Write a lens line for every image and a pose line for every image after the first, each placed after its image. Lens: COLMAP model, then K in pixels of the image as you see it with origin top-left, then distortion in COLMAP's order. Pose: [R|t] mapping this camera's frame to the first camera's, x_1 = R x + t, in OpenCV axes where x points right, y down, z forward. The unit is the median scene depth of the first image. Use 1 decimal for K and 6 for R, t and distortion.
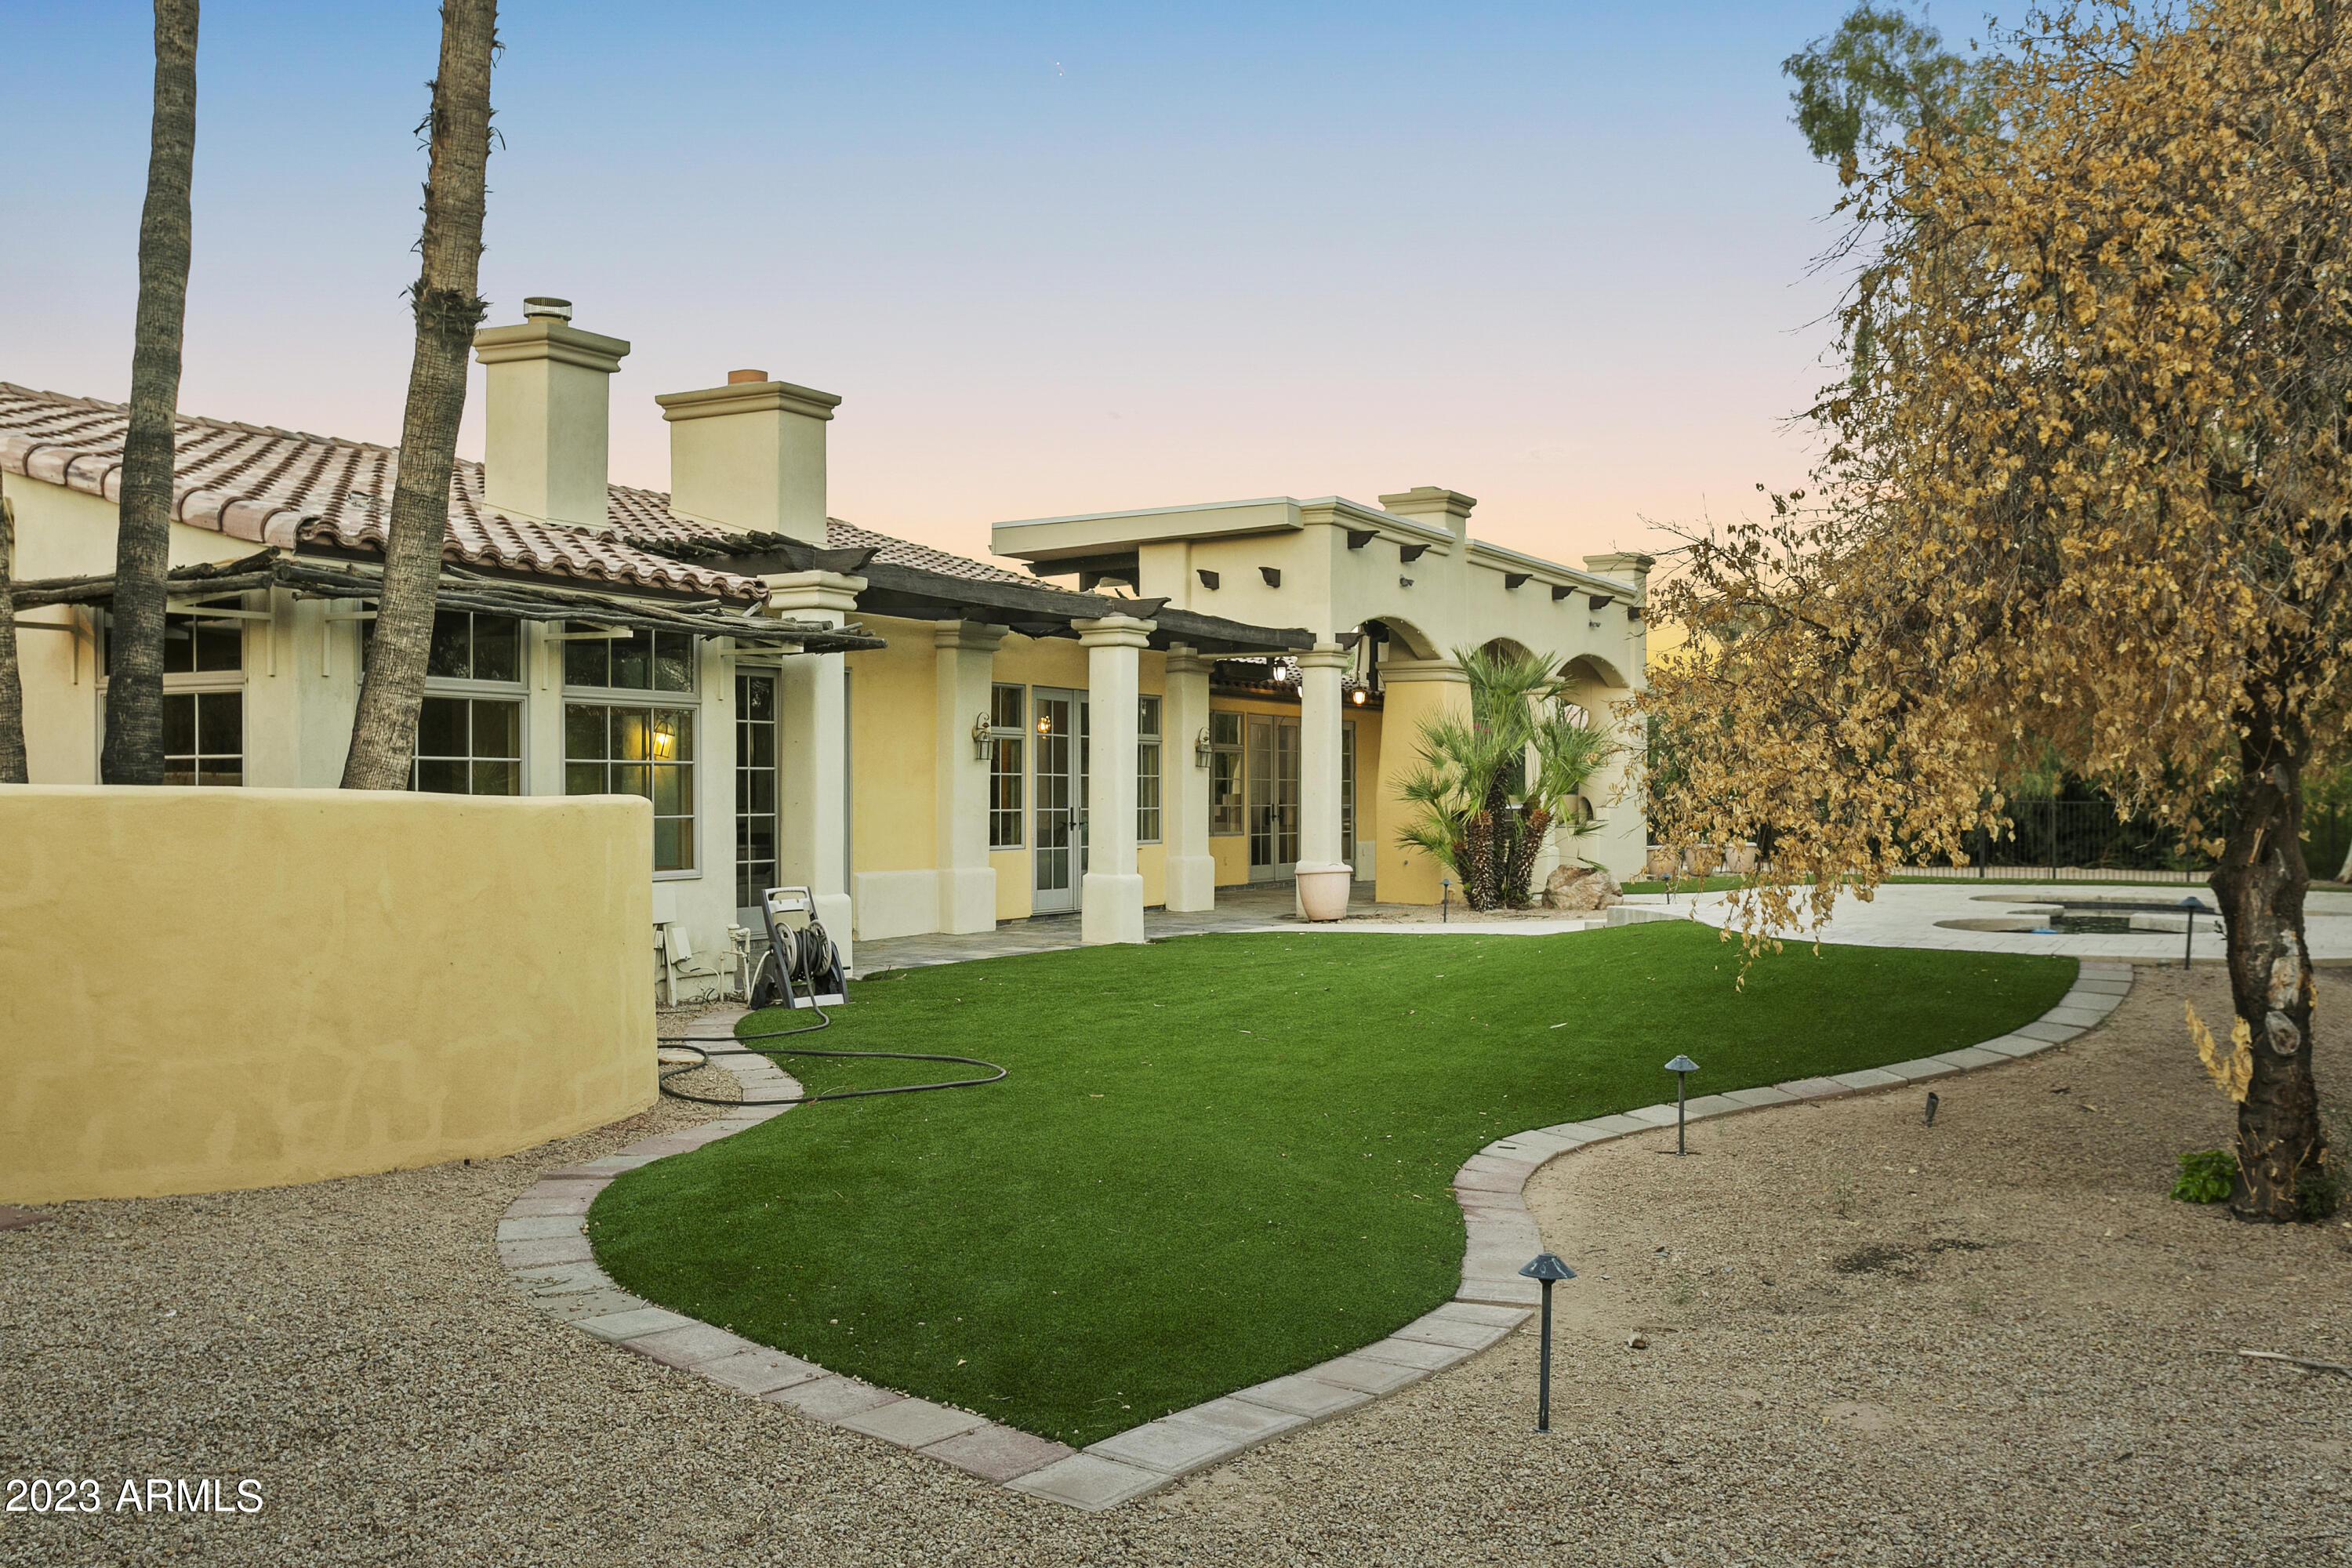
lens RADIAL K [[2119.4, 0, 1174.5], [0, 2119.4, 777.4], [0, 0, 1]] dist [0.005198, 0.003657]
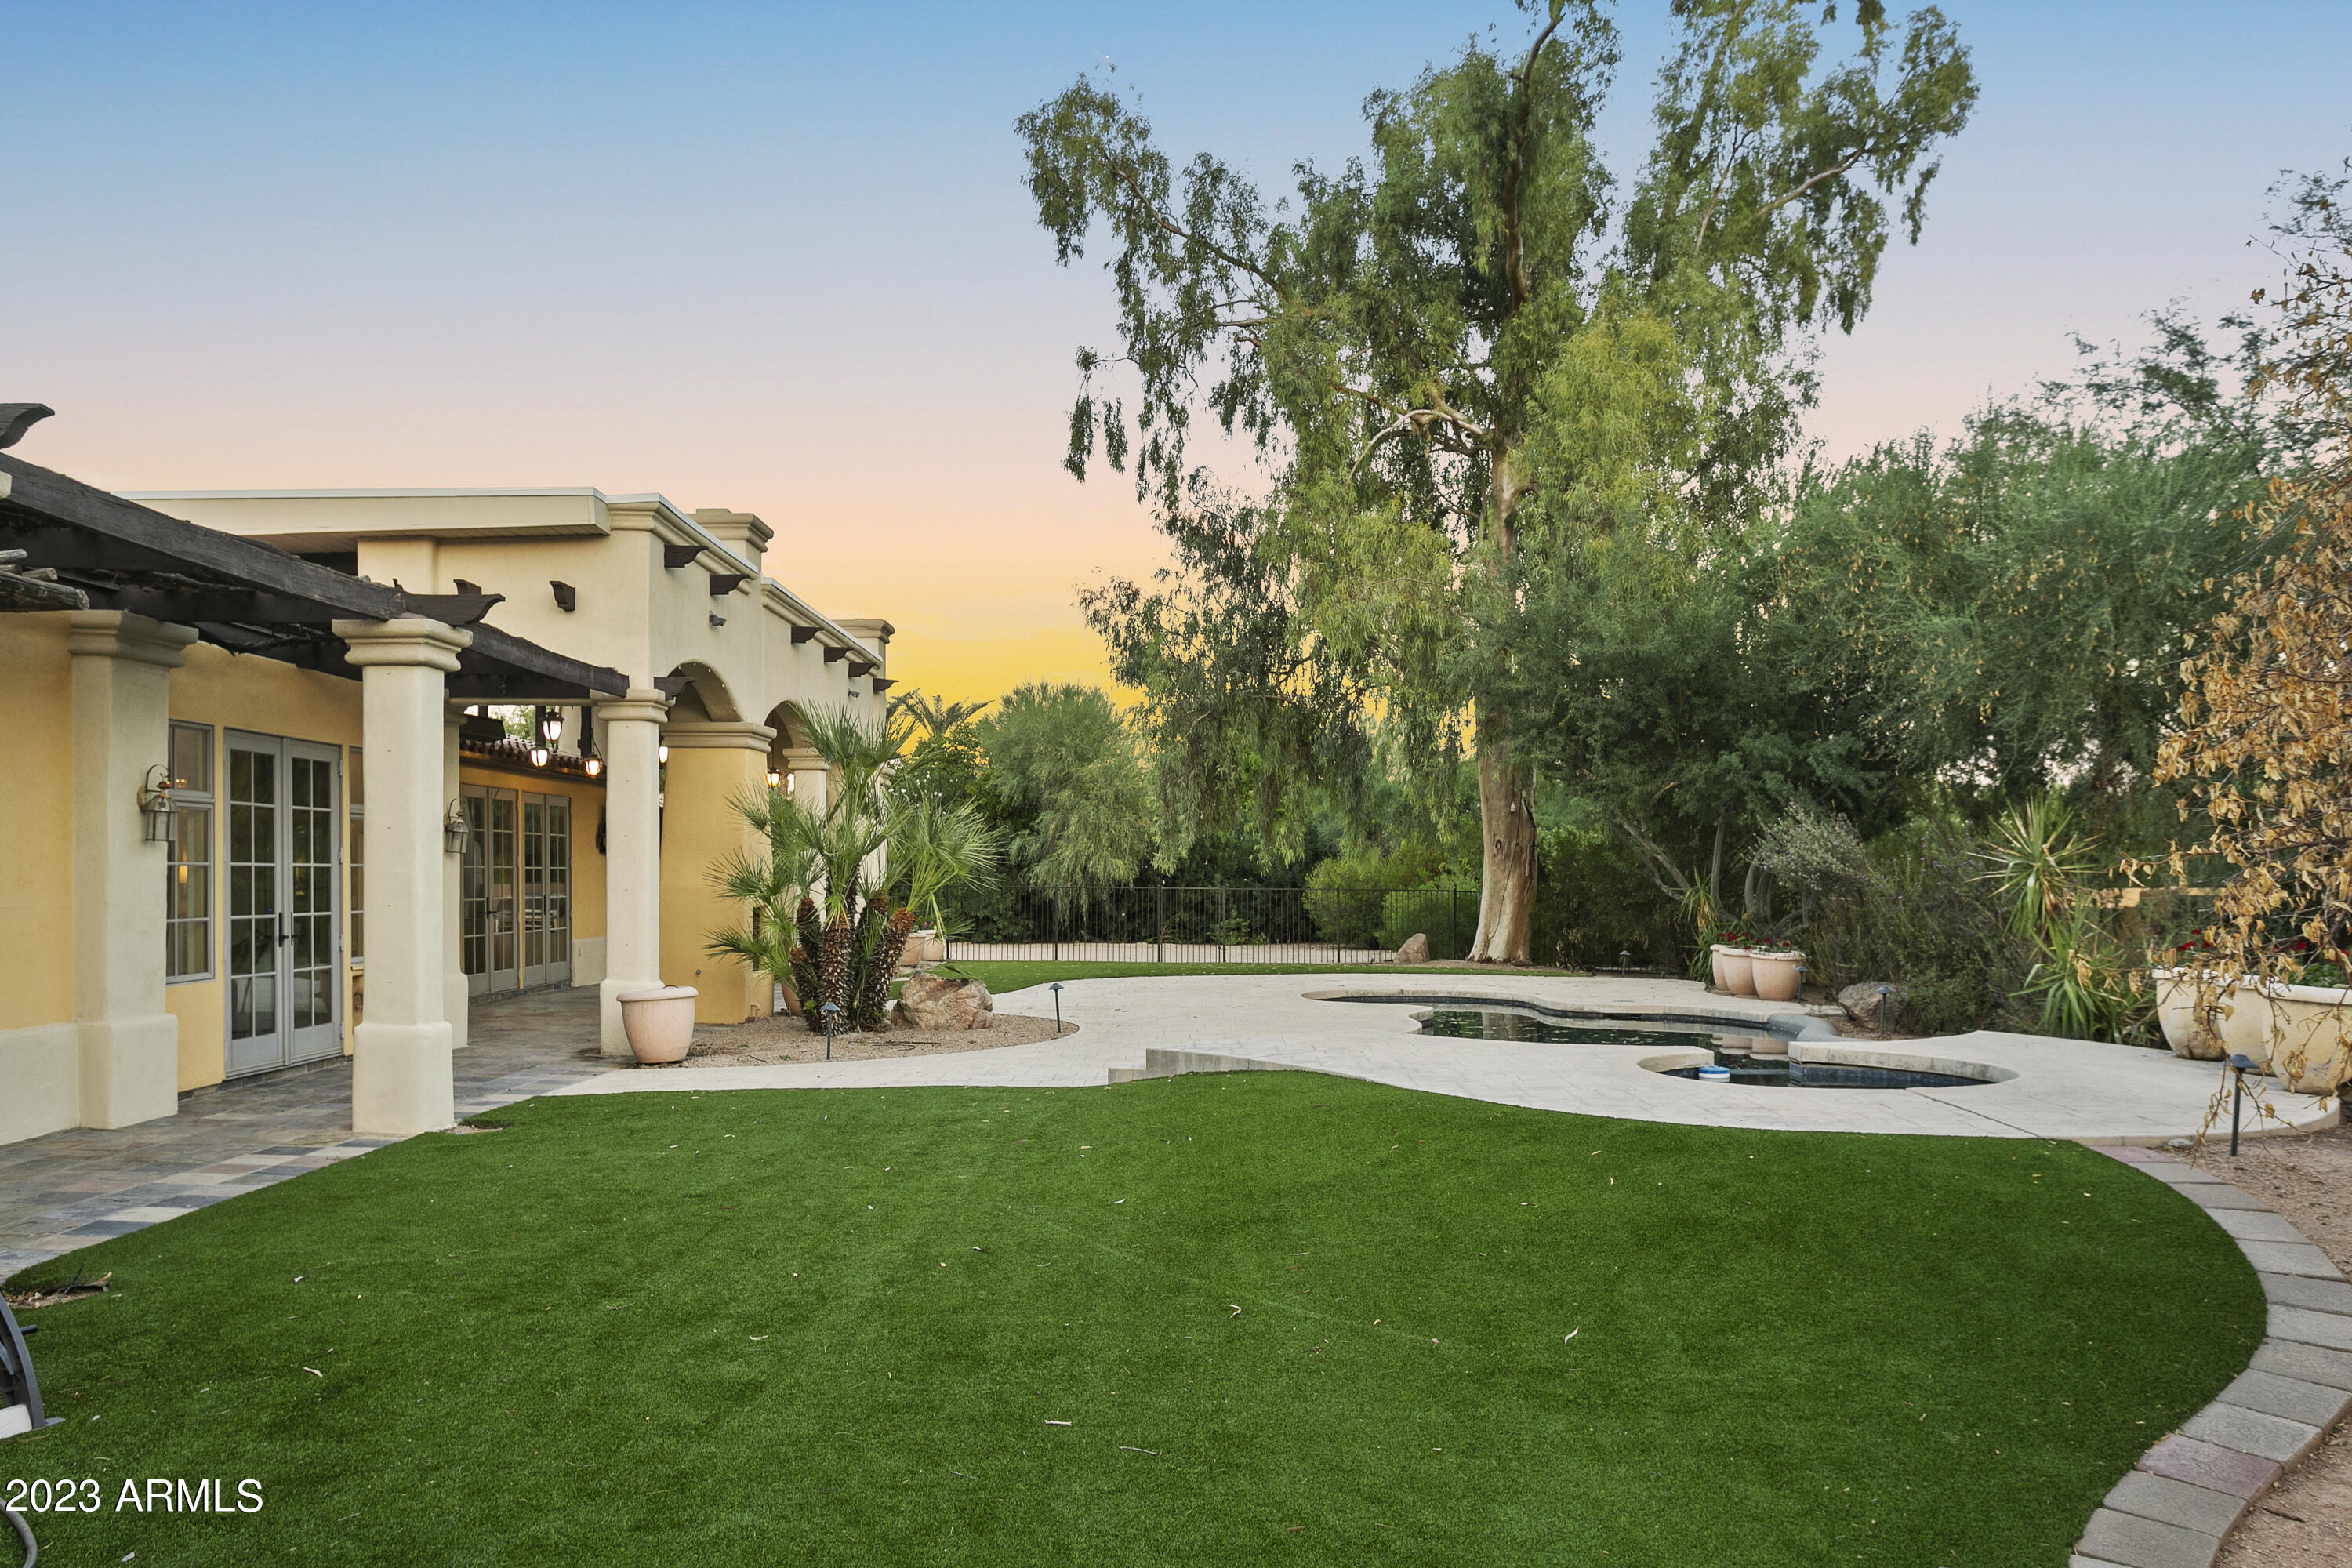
lens RADIAL K [[1870.9, 0, 1202.7], [0, 1870.9, 863.3], [0, 0, 1]] dist [0.006021, 0.000286]
pose [[0.870433, 0.002561, 0.492281, -0.080511], [-0.003311, 0.999994, 0.000652, -0.002777], [-0.492276, -0.002198, 0.870436, 0.320355]]
